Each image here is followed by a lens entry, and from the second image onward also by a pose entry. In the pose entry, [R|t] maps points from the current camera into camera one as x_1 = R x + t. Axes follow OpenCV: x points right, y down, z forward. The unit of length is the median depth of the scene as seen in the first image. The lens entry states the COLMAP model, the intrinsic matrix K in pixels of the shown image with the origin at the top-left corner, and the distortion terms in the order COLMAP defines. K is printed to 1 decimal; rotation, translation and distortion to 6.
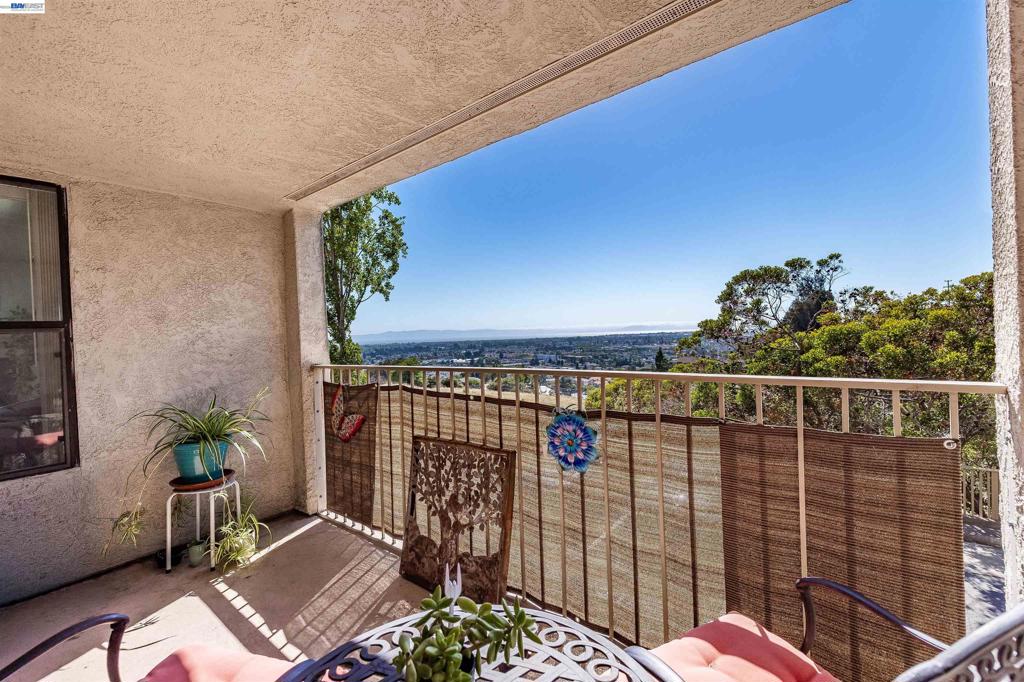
lens RADIAL K [[435.6, 0, 510.8], [0, 435.6, 337.0], [0, 0, 1]] dist [0.004894, -0.001055]
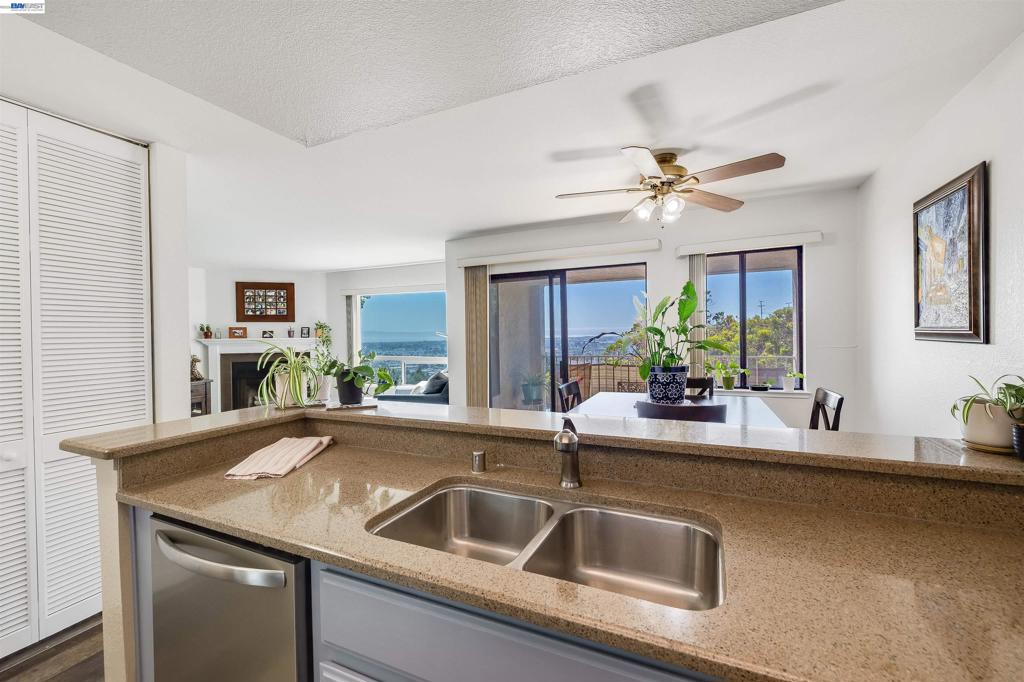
lens RADIAL K [[435.6, 0, 512.8], [0, 435.6, 336.0], [0, 0, 1]] dist [0.004894, -0.001055]
pose [[0.963482, 0.018207, 0.267155, -1.289512], [-0.015567, 0.999807, -0.011995, -0.009105], [-0.267322, 0.007398, 0.963579, -1.160297]]
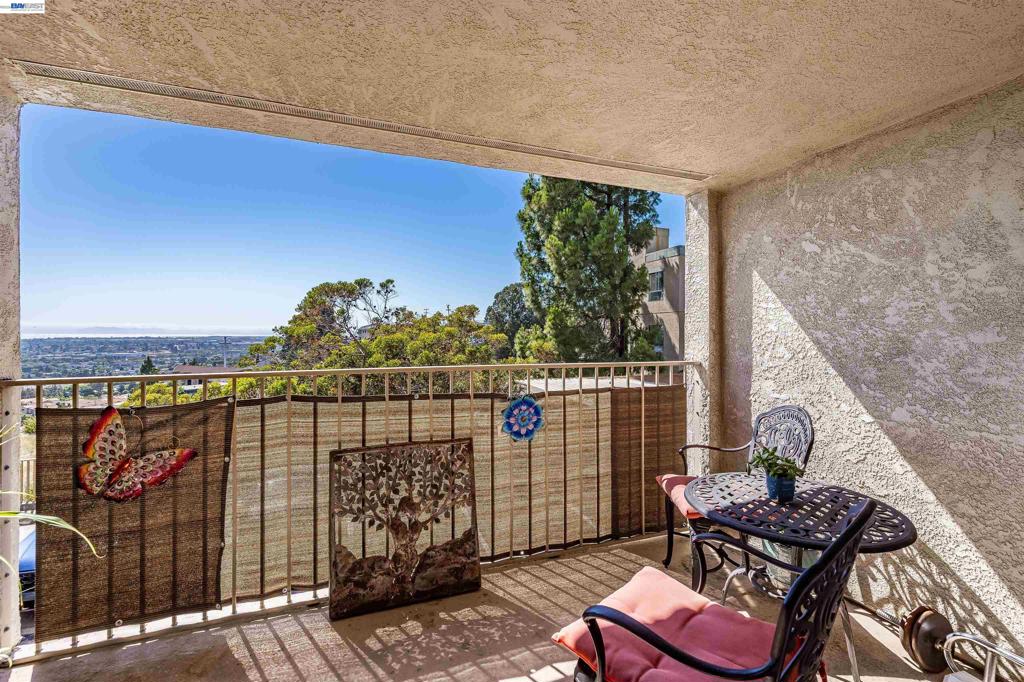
lens RADIAL K [[435.6, 0, 509.2], [0, 435.6, 332.8], [0, 0, 1]] dist [0.004894, -0.001055]
pose [[0.512933, 0.039731, 0.857509, -0.644493], [-0.017234, 0.999204, -0.035988, 0.017105], [-0.858256, 0.003681, 0.513209, 0.219055]]
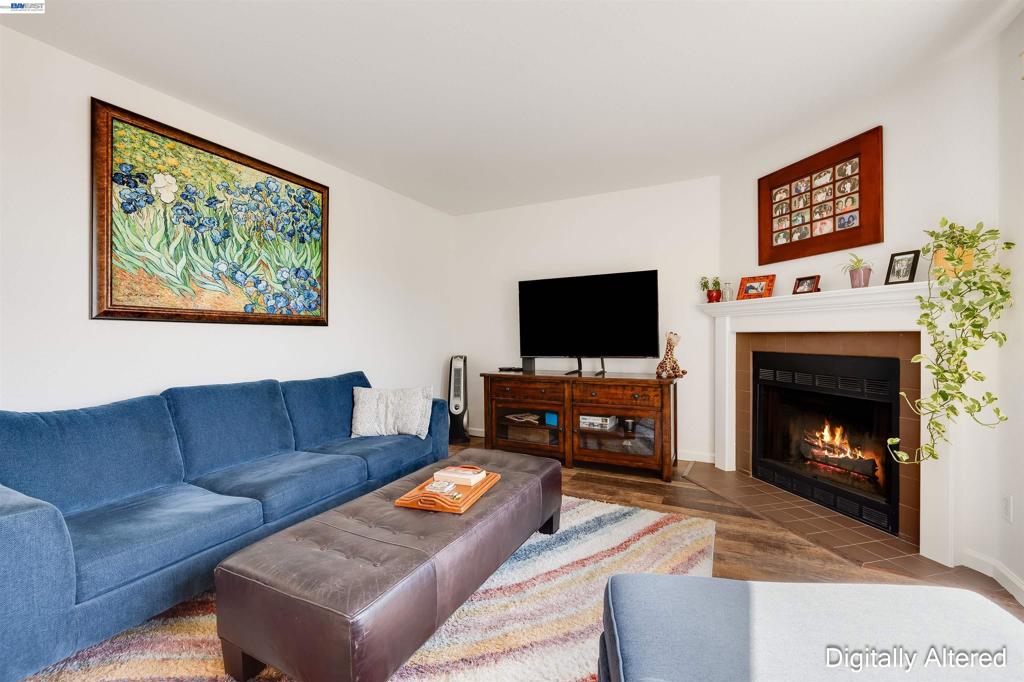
lens RADIAL K [[435.6, 0, 517.9], [0, 435.6, 338.5], [0, 0, 1]] dist [0.004894, -0.001055]
pose [[0.242044, 0.038063, -0.969518, -1.170700], [-0.012912, 0.999268, 0.036007, 0.064881], [0.970179, 0.003804, 0.242358, 0.686161]]
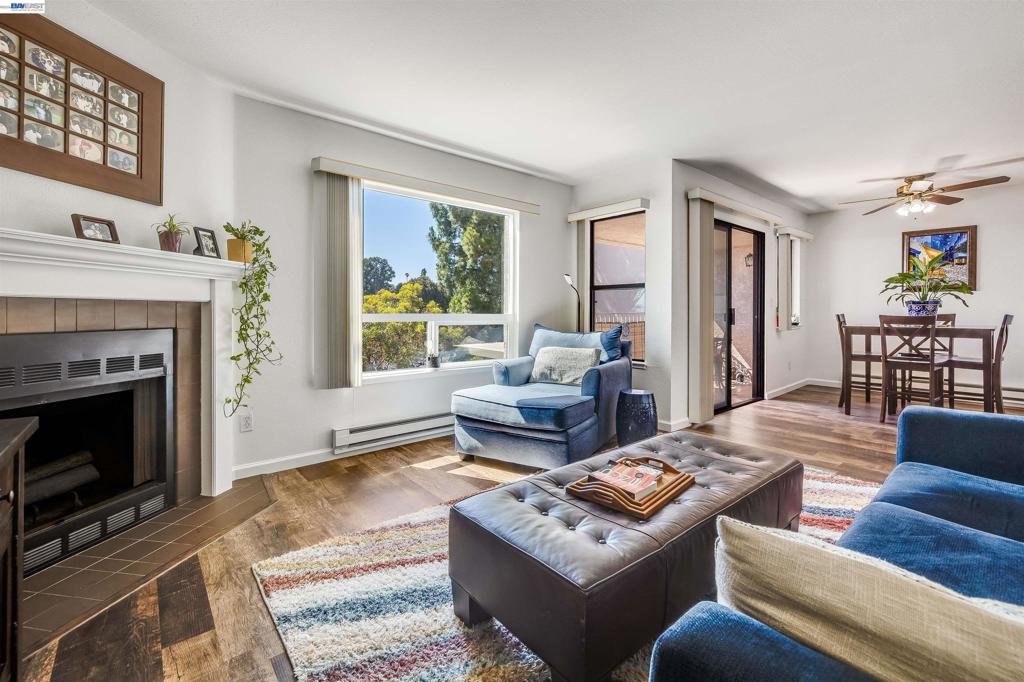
lens RADIAL K [[435.6, 0, 521.9], [0, 435.6, 311.5], [0, 0, 1]] dist [0.004894, -0.001055]
pose [[0.165346, 0.029990, 0.985780, -2.487249], [0.004276, 0.999506, -0.031125, 0.118540], [-0.986226, 0.009362, 0.165136, 0.799282]]
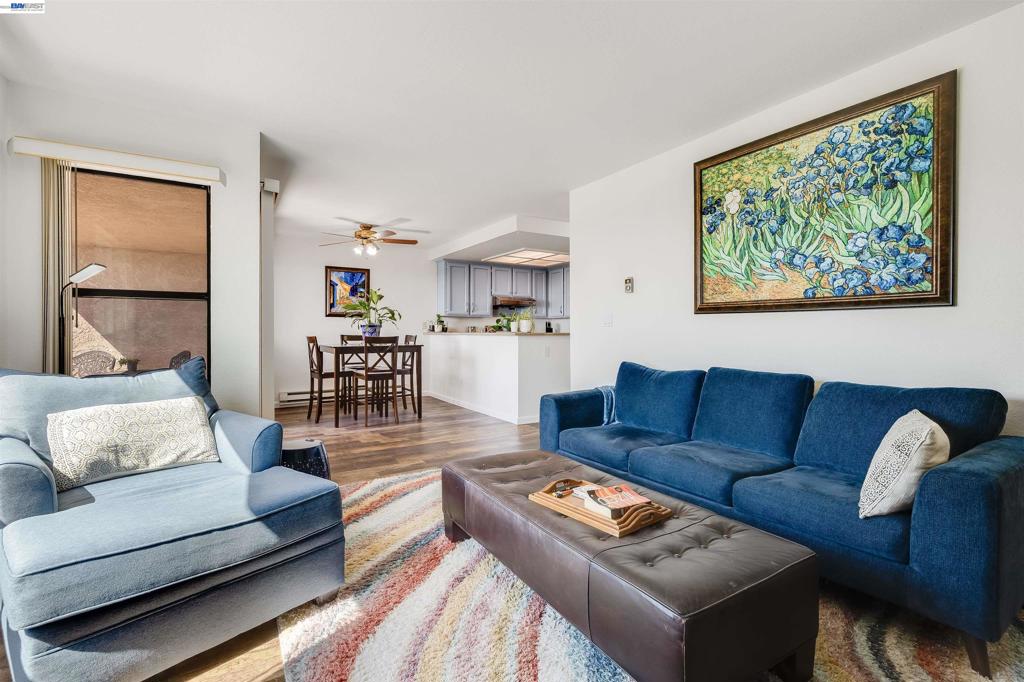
lens RADIAL K [[455.1, 0, 502.6], [0, 455.1, 341.1], [0, 0, 1]] dist [-0.004210, -0.000466]
pose [[-0.940334, 0.029189, 0.338998, -1.969107], [0.038219, 0.999069, 0.019991, 0.093619], [-0.338099, 0.031754, -0.940575, 1.377122]]
